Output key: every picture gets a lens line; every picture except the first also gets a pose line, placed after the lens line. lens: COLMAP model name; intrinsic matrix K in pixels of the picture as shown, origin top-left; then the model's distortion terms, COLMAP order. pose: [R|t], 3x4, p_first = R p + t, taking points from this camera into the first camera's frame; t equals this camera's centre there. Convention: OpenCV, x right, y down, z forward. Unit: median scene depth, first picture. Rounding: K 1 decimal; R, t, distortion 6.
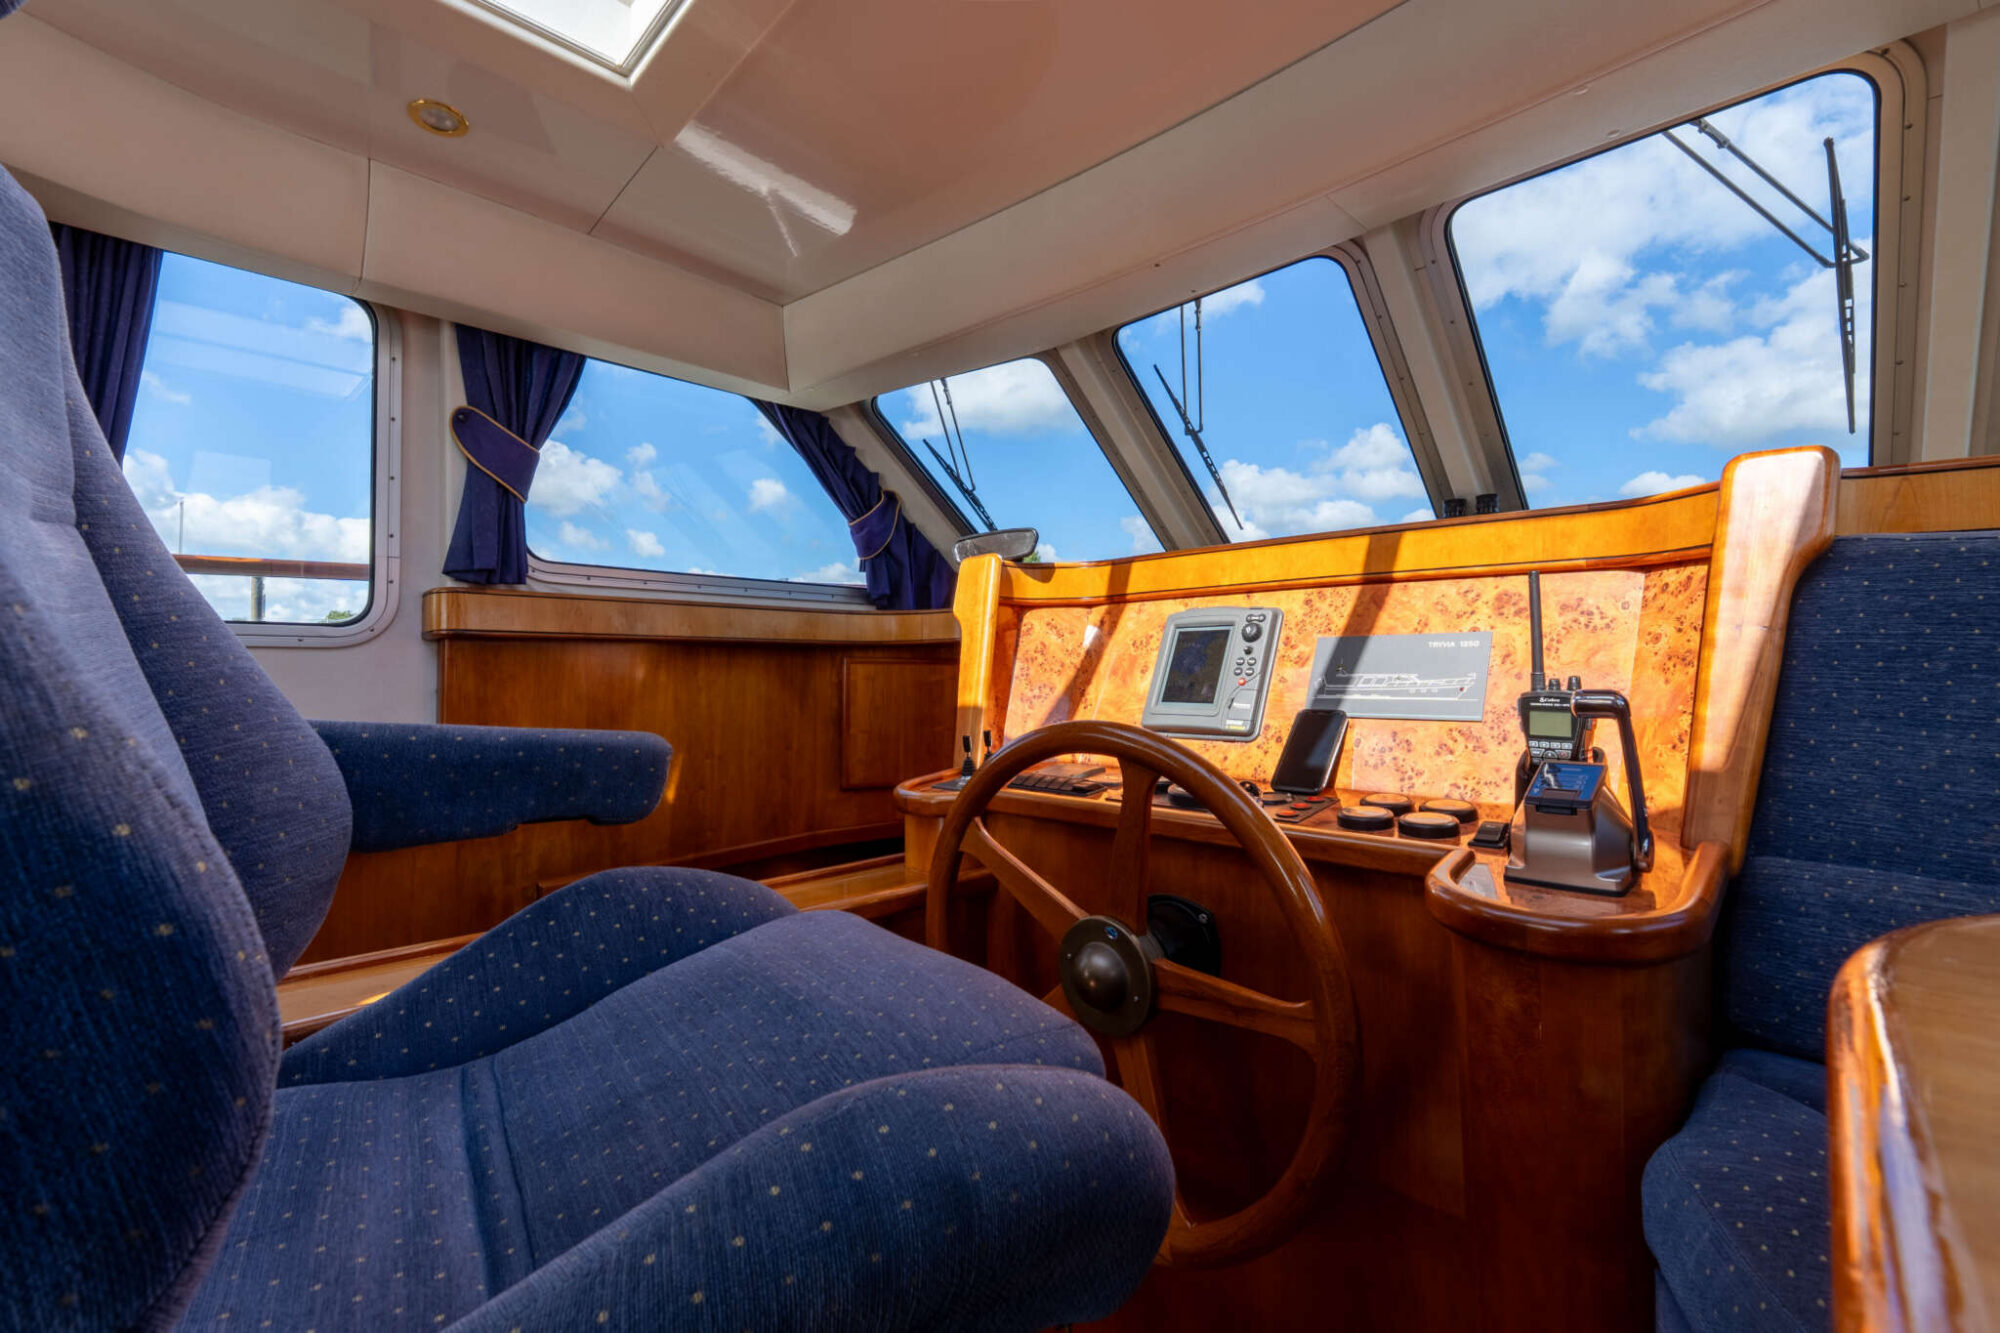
lens RADIAL K [[848.9, 0, 994.9], [0, 848.9, 662.5], [0, 0, 1]] dist [-0.000568, -0.001178]
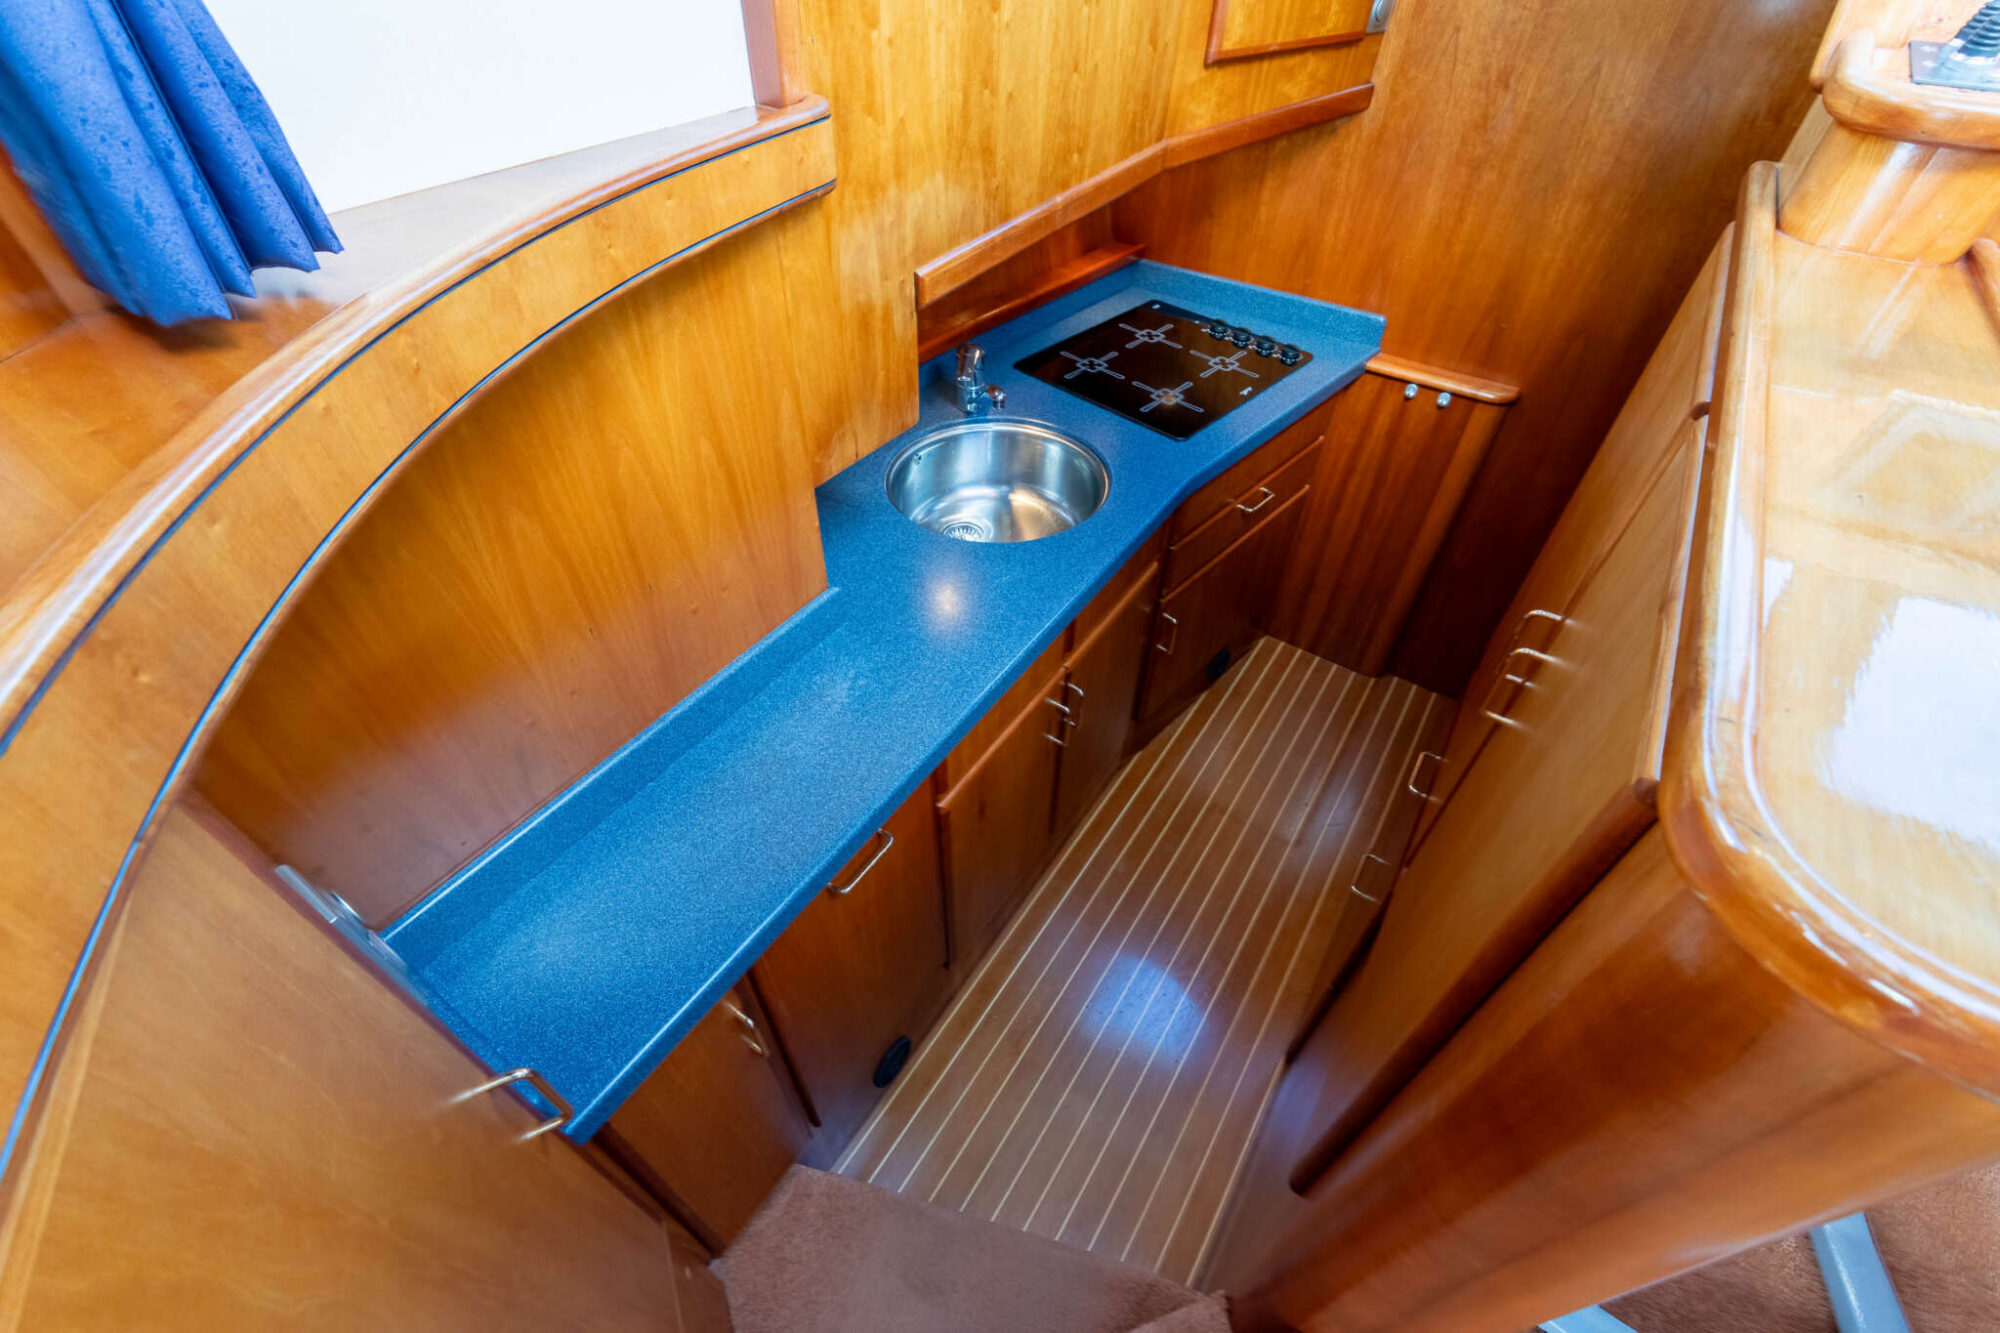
lens RADIAL K [[848.9, 0, 1011.0], [0, 848.9, 656.5], [0, 0, 1]] dist [-0.000568, -0.001178]
pose [[0.979197, -0.125670, 0.159315, -0.860129], [-0.024958, 0.704583, 0.709183, 0.035627], [-0.201373, -0.698405, 0.686789, 0.550136]]
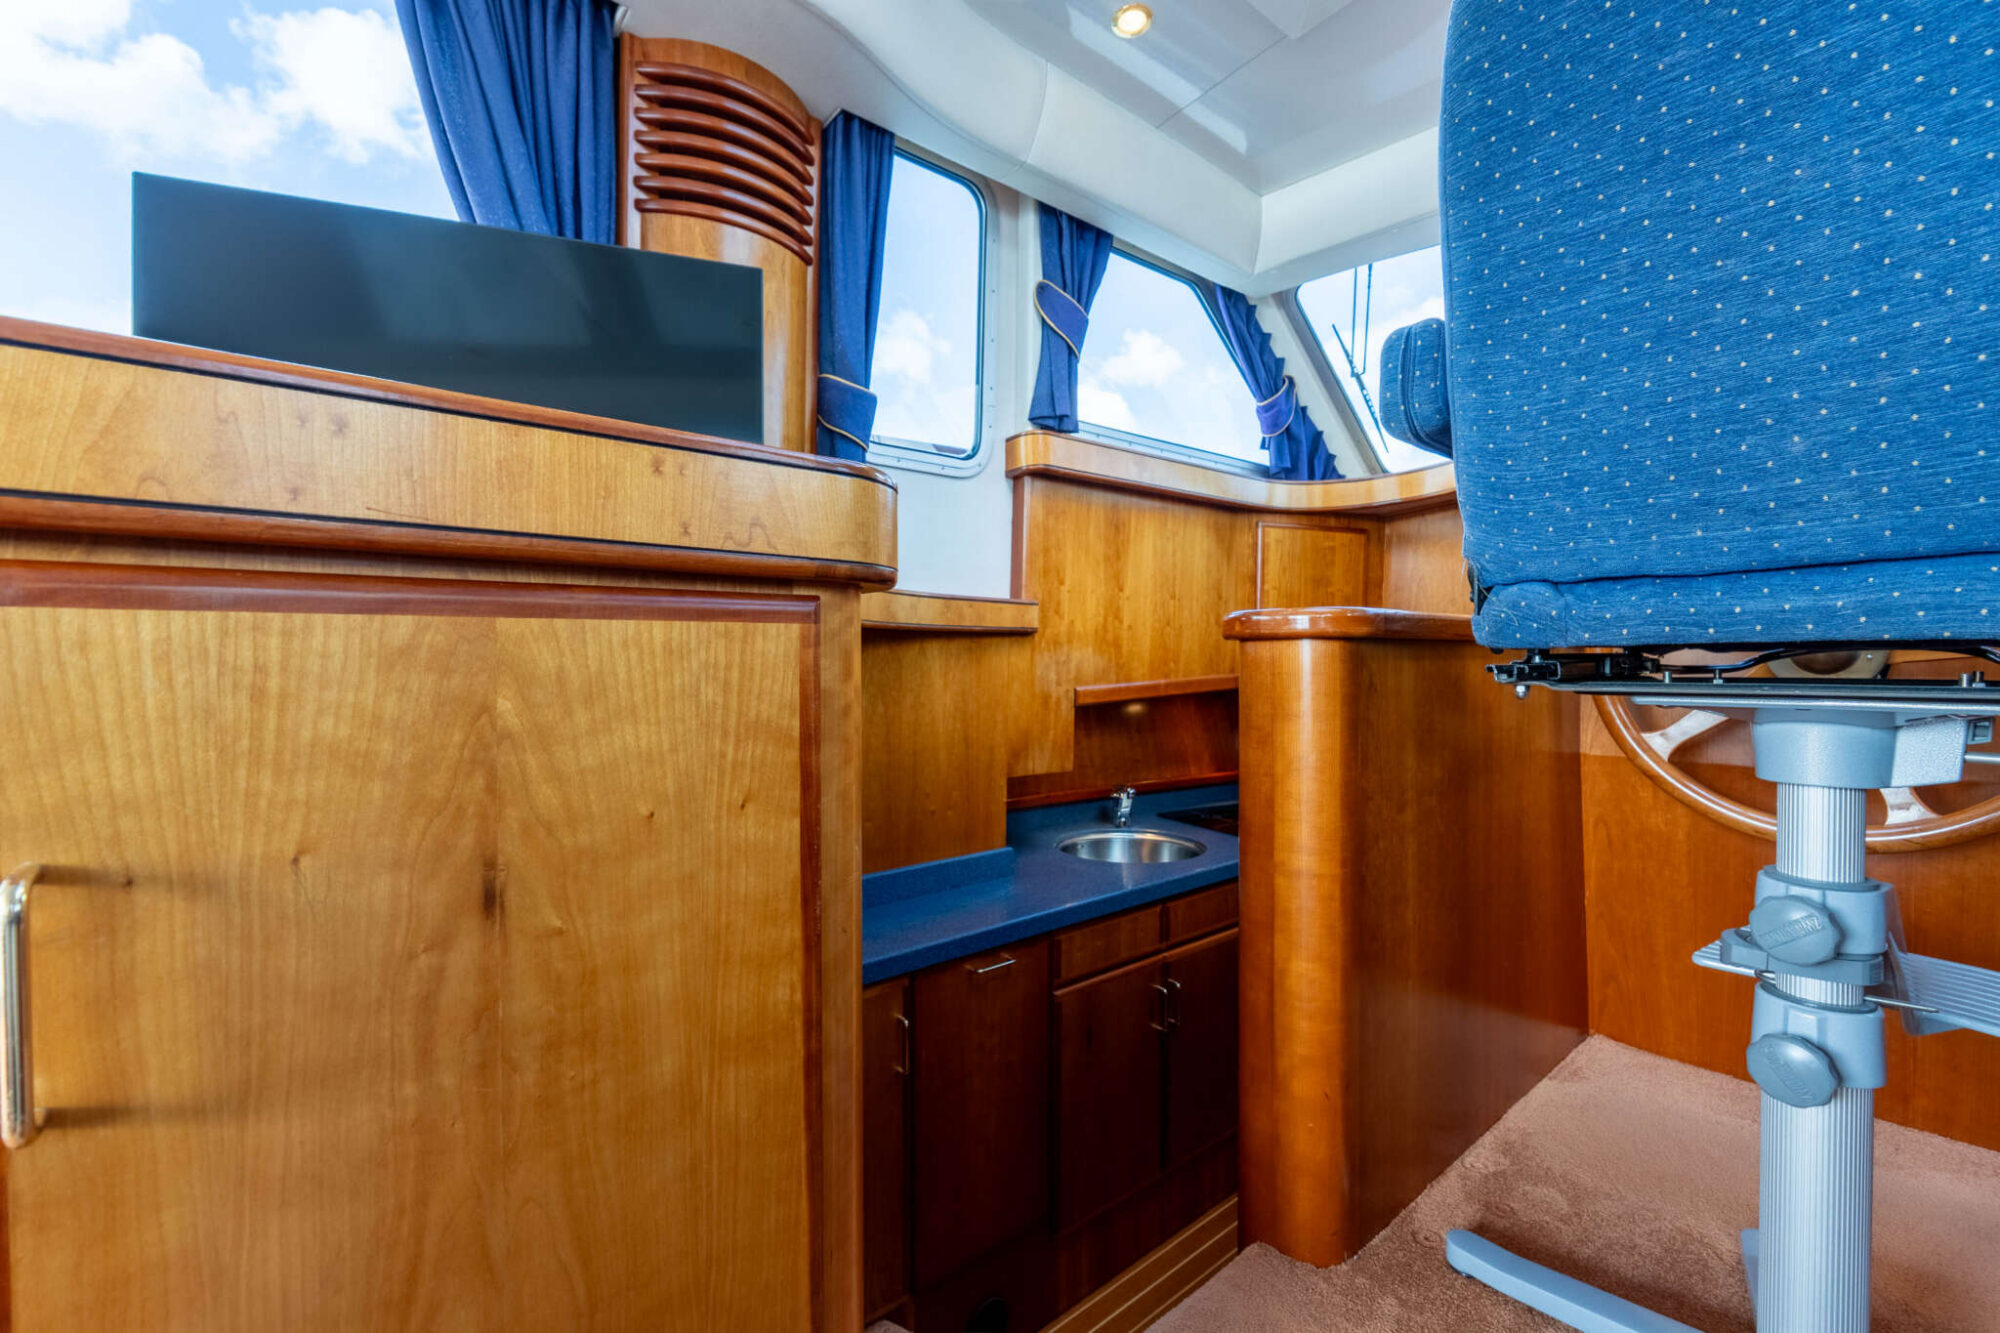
lens RADIAL K [[840.9, 0, 998.3], [0, 840.9, 664.0], [0, 0, 1]] dist [0.001541, 0.000022]
pose [[0.996640, 0.003796, -0.081823, -0.784851], [-0.001368, 0.999558, 0.029709, 0.273854], [0.081900, -0.029497, 0.996204, -0.274706]]
